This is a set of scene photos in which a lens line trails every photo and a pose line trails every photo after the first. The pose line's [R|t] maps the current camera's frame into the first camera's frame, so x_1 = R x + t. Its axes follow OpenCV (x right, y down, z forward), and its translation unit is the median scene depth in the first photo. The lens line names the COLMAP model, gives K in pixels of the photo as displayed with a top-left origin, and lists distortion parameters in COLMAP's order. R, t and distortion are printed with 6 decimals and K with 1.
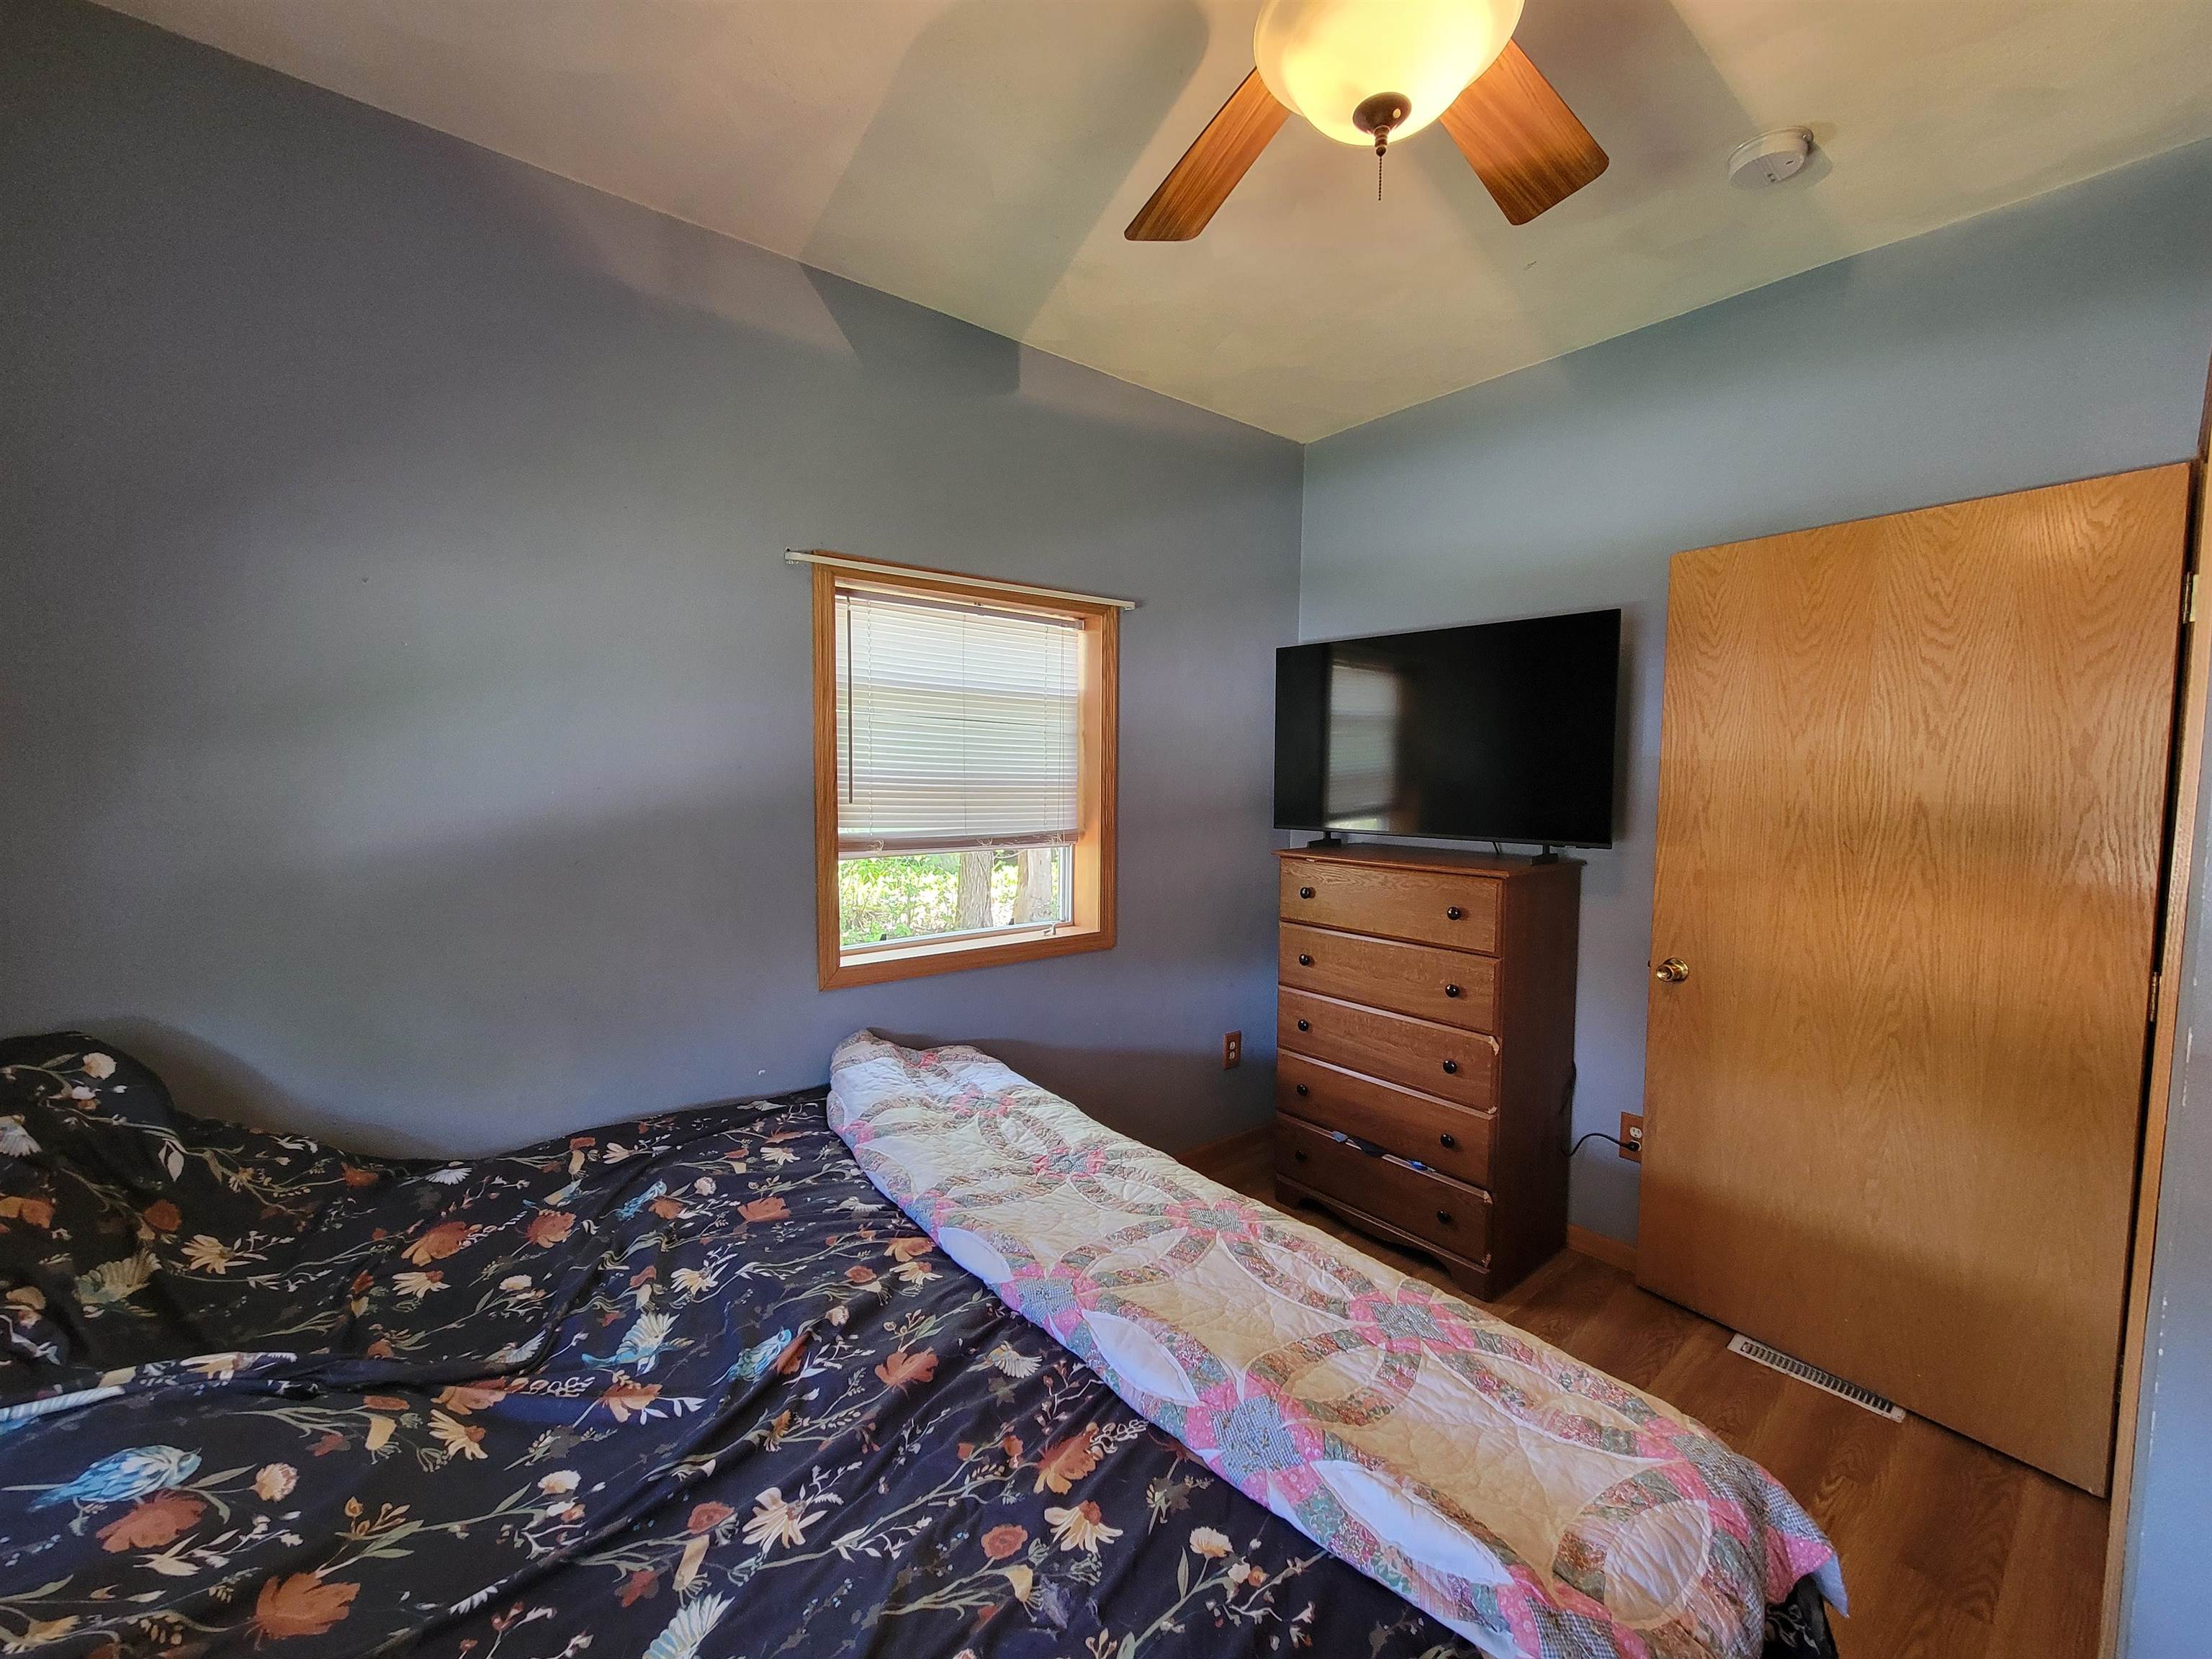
lens RADIAL K [[896.0, 0, 1116.7], [0, 896.0, 822.1], [0, 0, 1]] dist [0.004075, -0.002348]
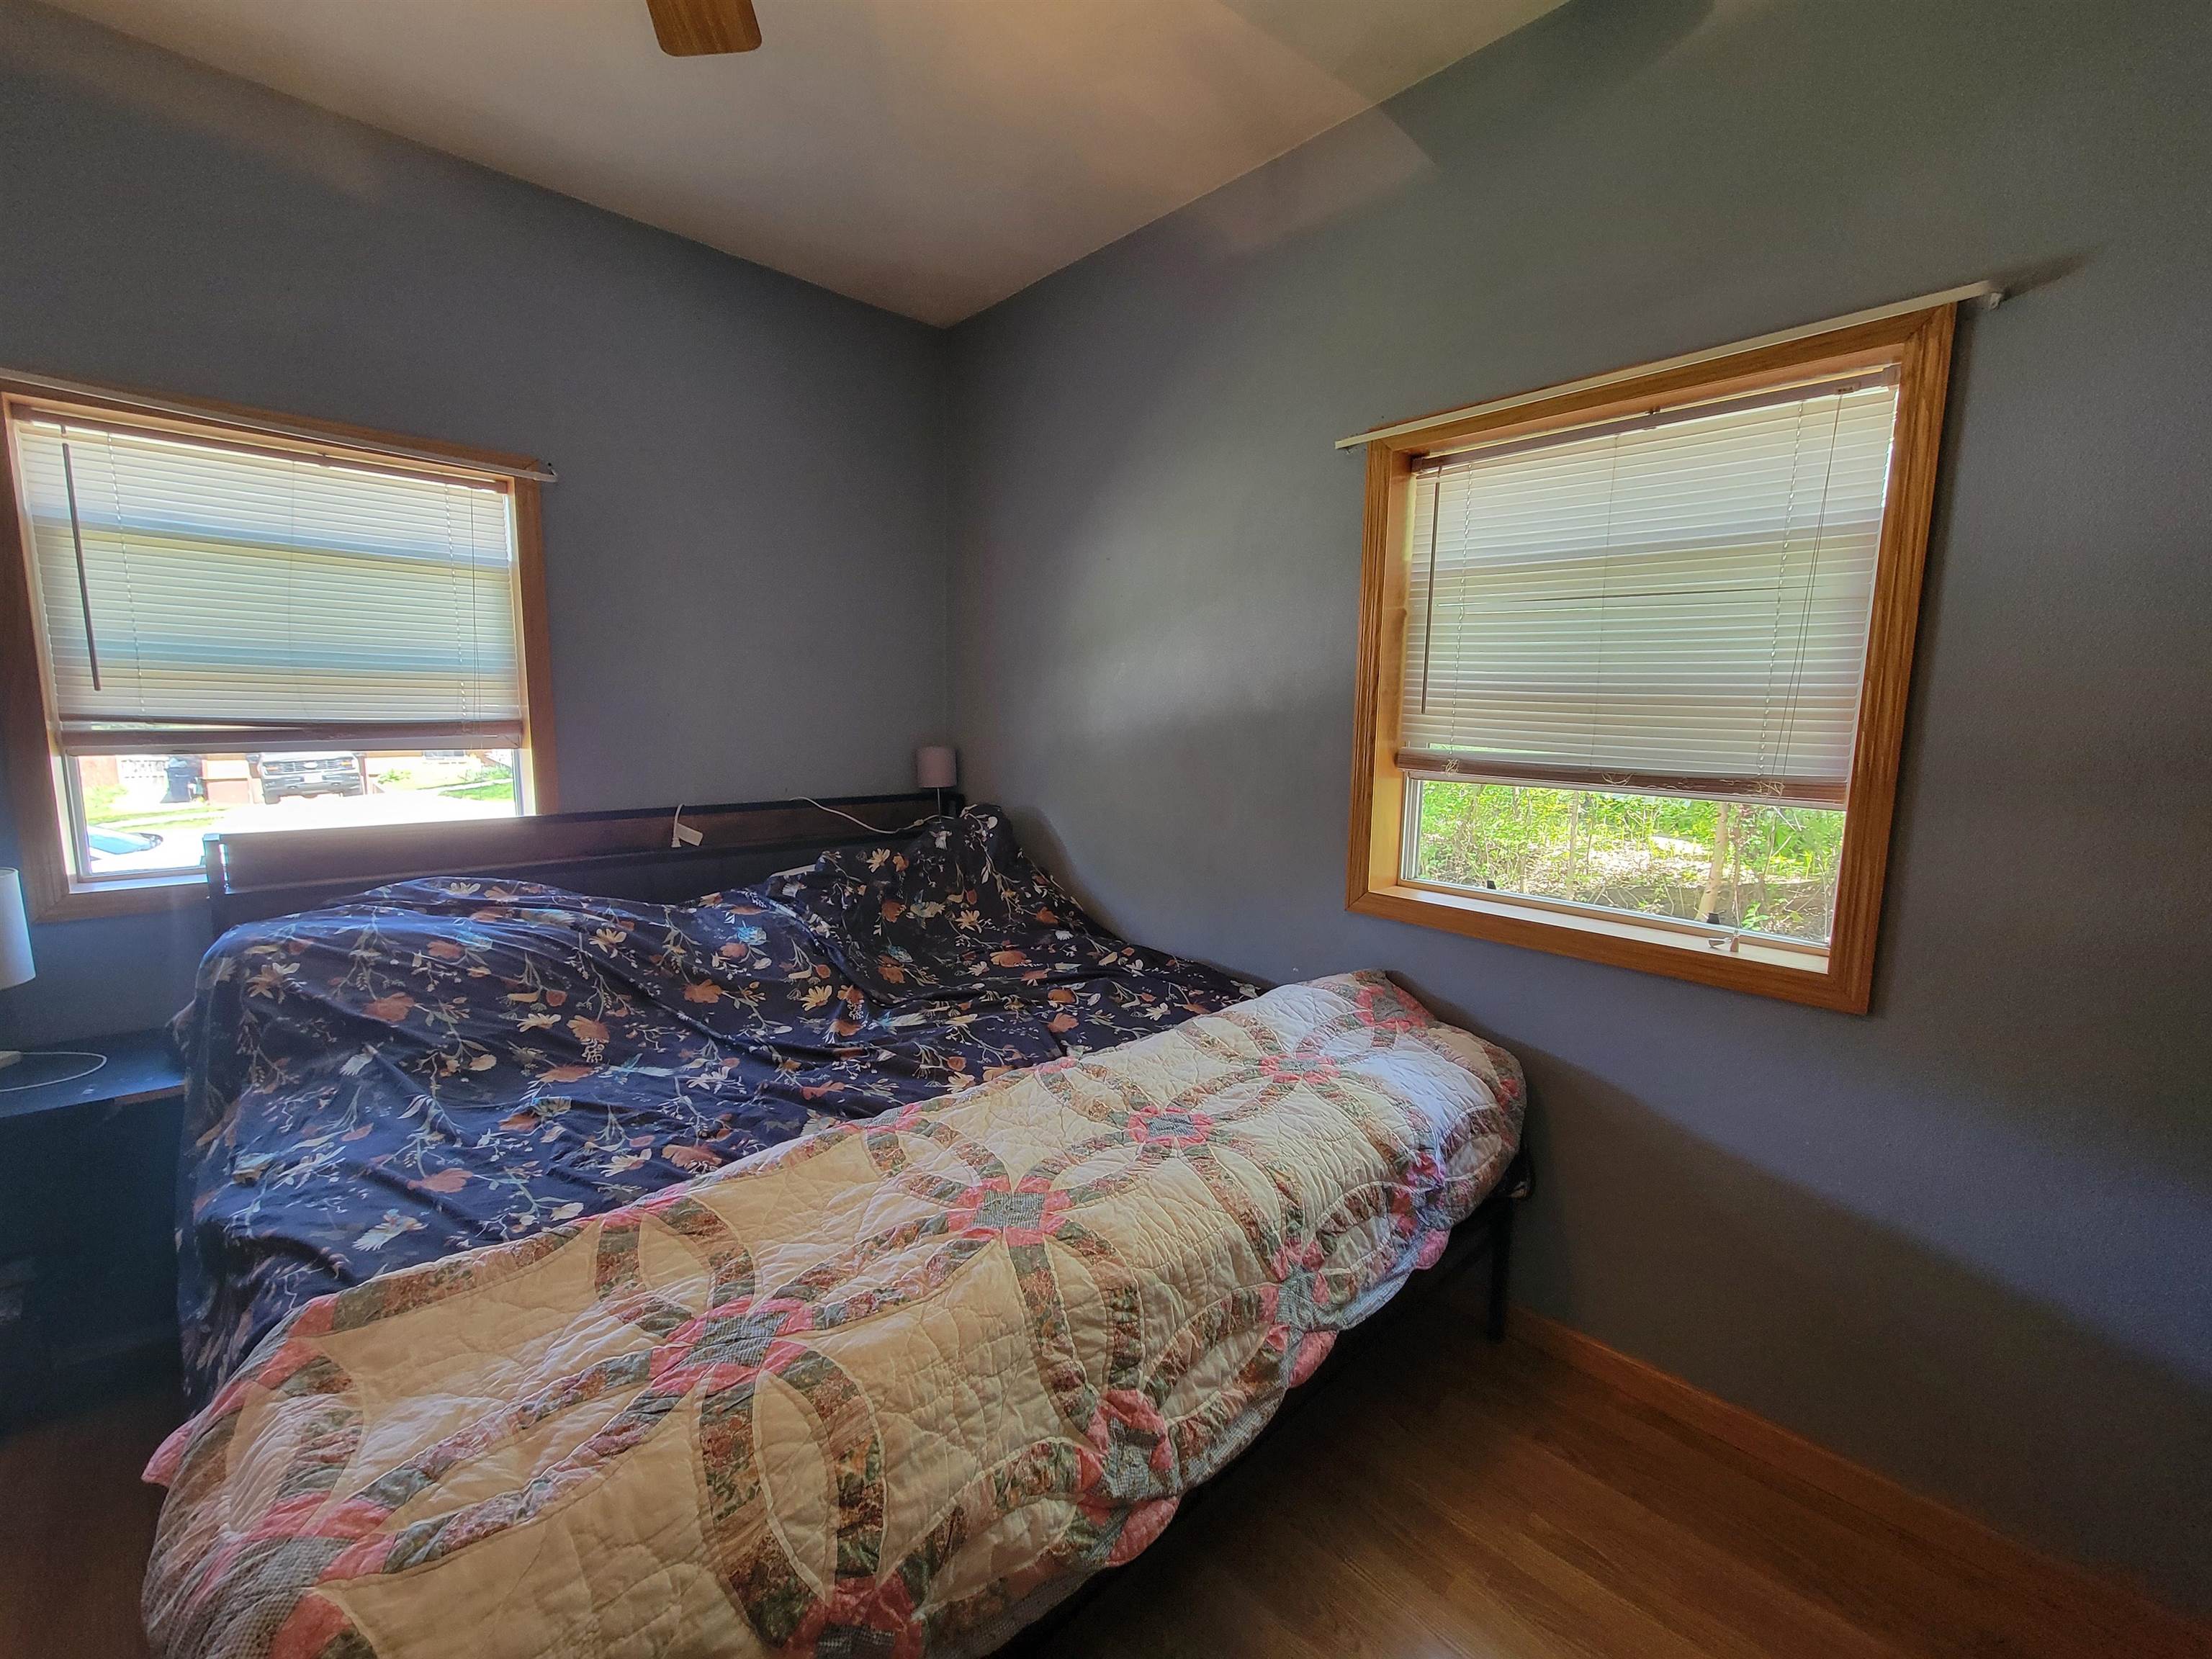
lens RADIAL K [[896.0, 0, 1119.9], [0, 896.0, 821.9], [0, 0, 1]] dist [0.004075, -0.002348]
pose [[0.073836, 0.119928, -0.990033, 0.770289], [-0.072374, 0.990770, 0.114619, 0.006190], [0.994641, 0.063189, 0.081834, 0.906552]]
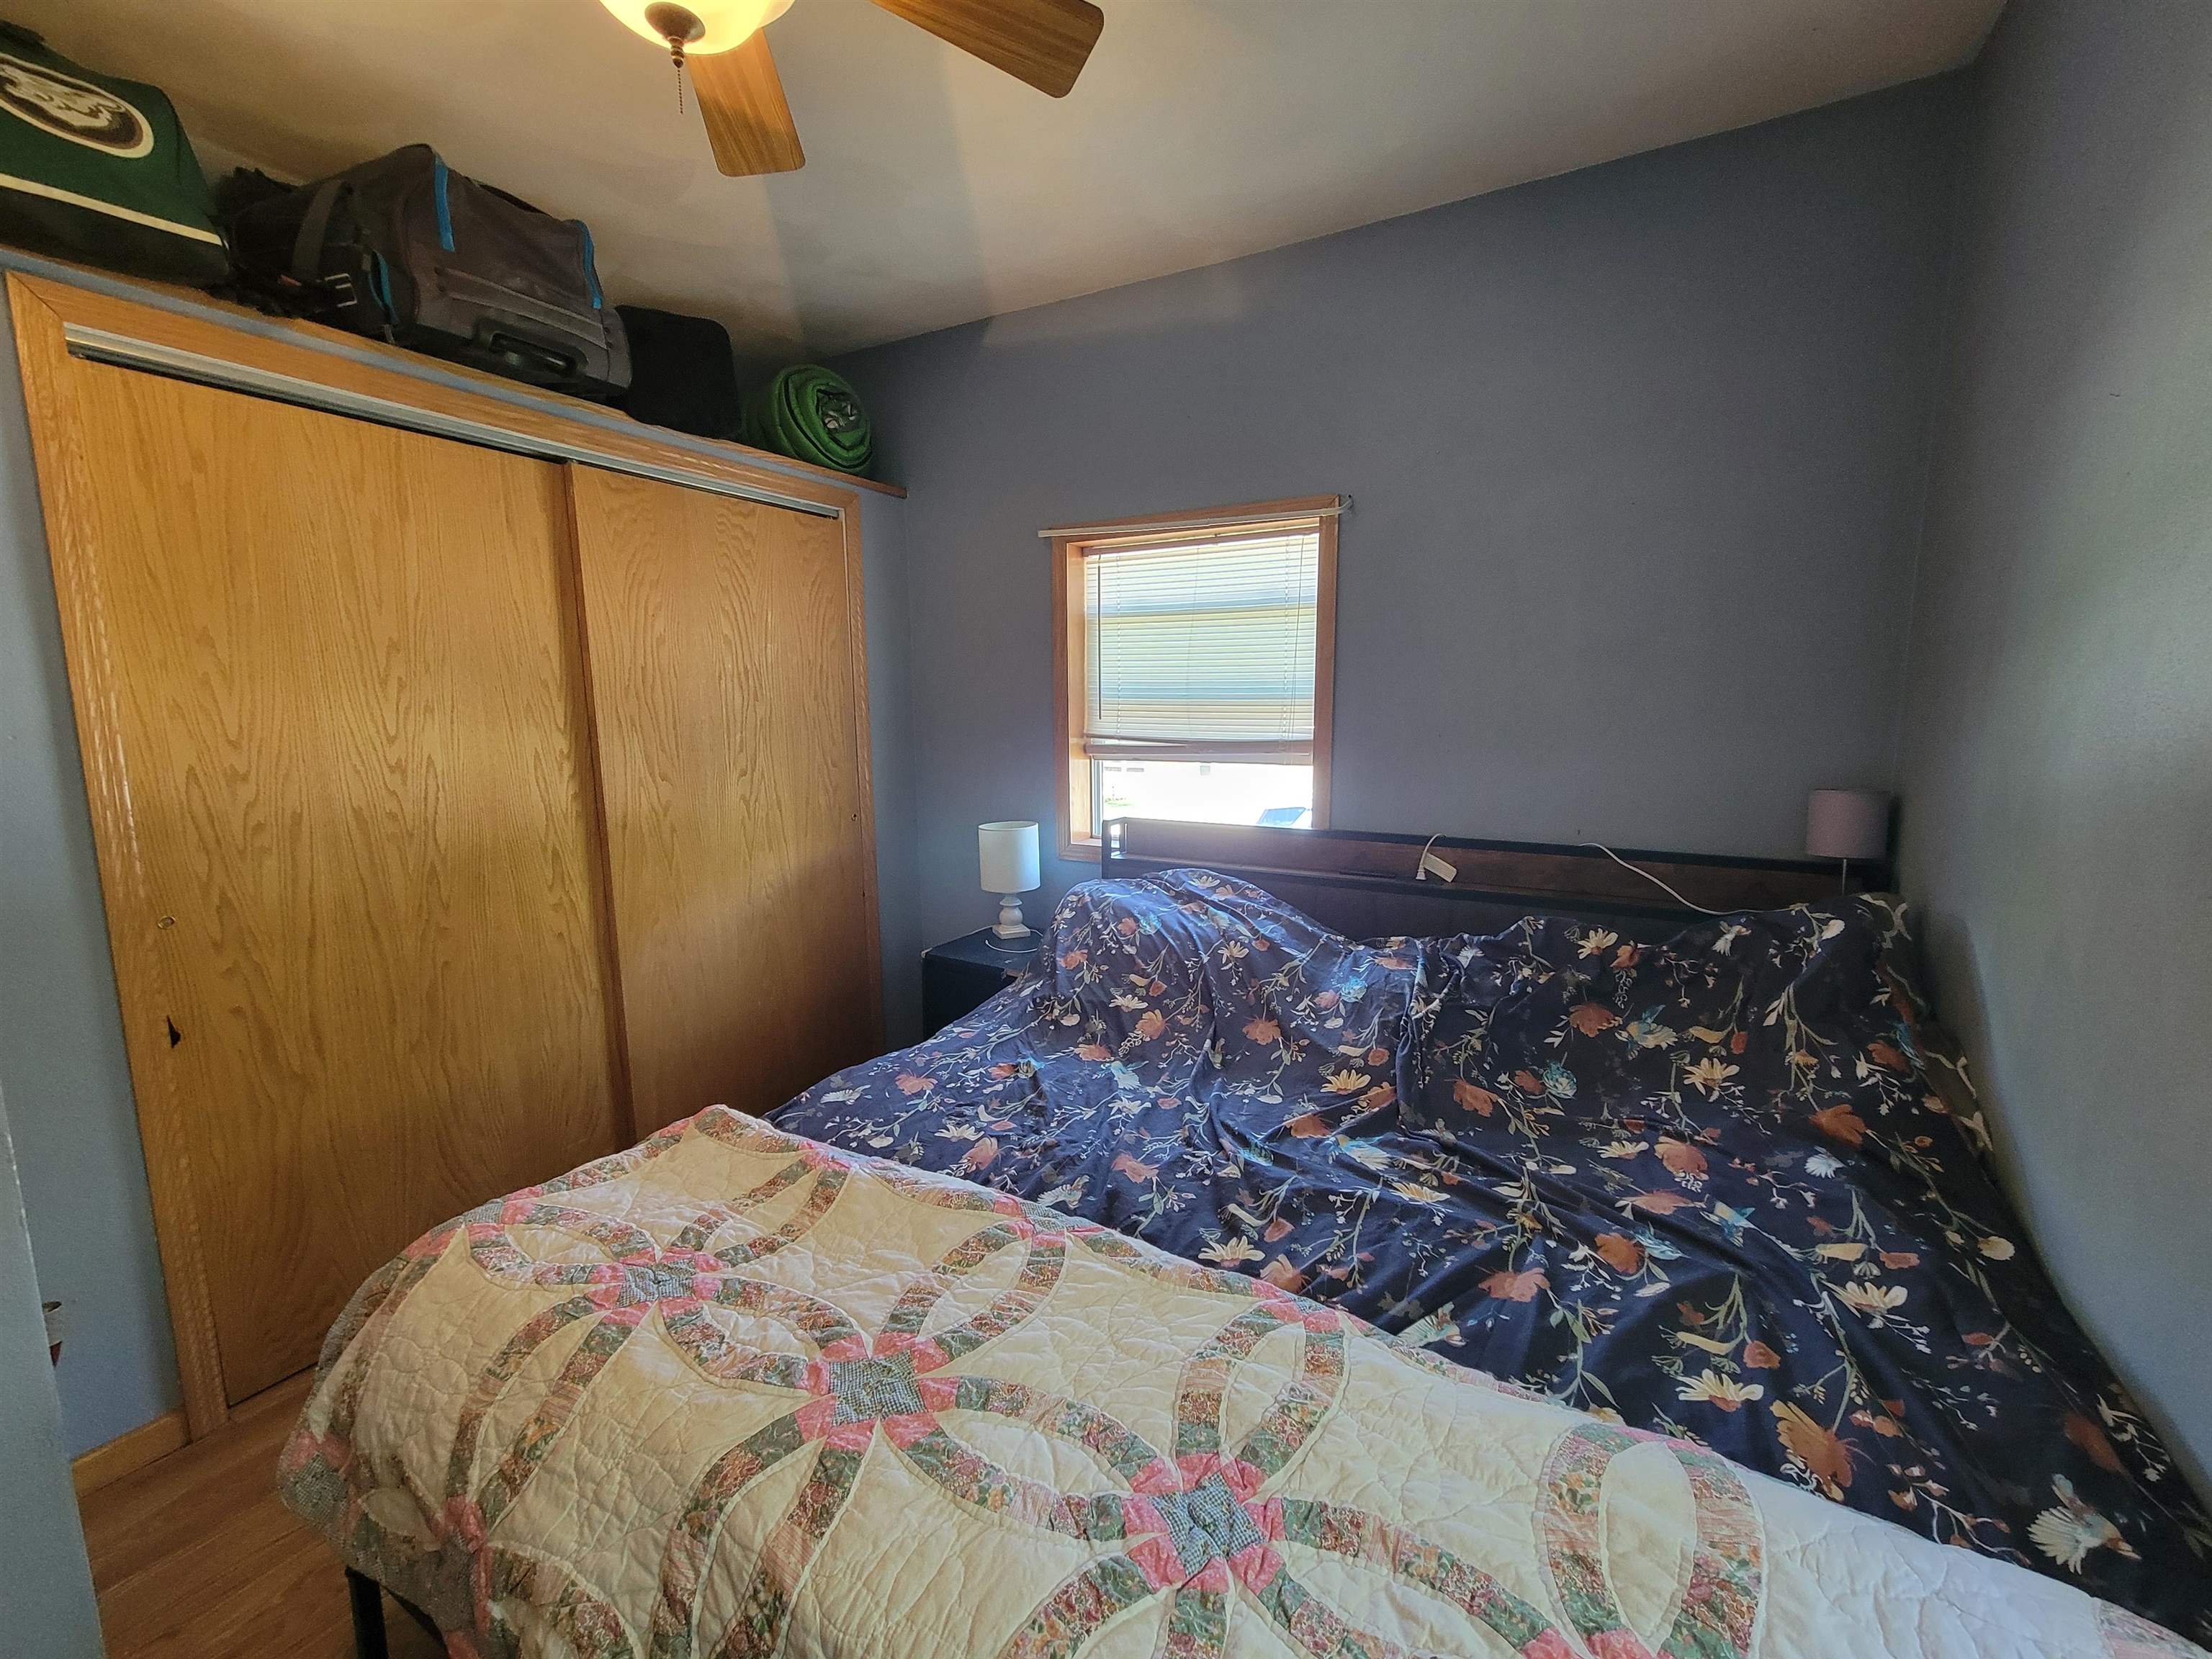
lens RADIAL K [[896.0, 0, 1115.6], [0, 896.0, 824.4], [0, 0, 1]] dist [0.004075, -0.002348]
pose [[-0.935964, 0.042002, -0.349582, 0.137676], [-0.022143, 0.983872, 0.177498, -0.046934], [0.351399, 0.173873, -0.919938, 1.401431]]
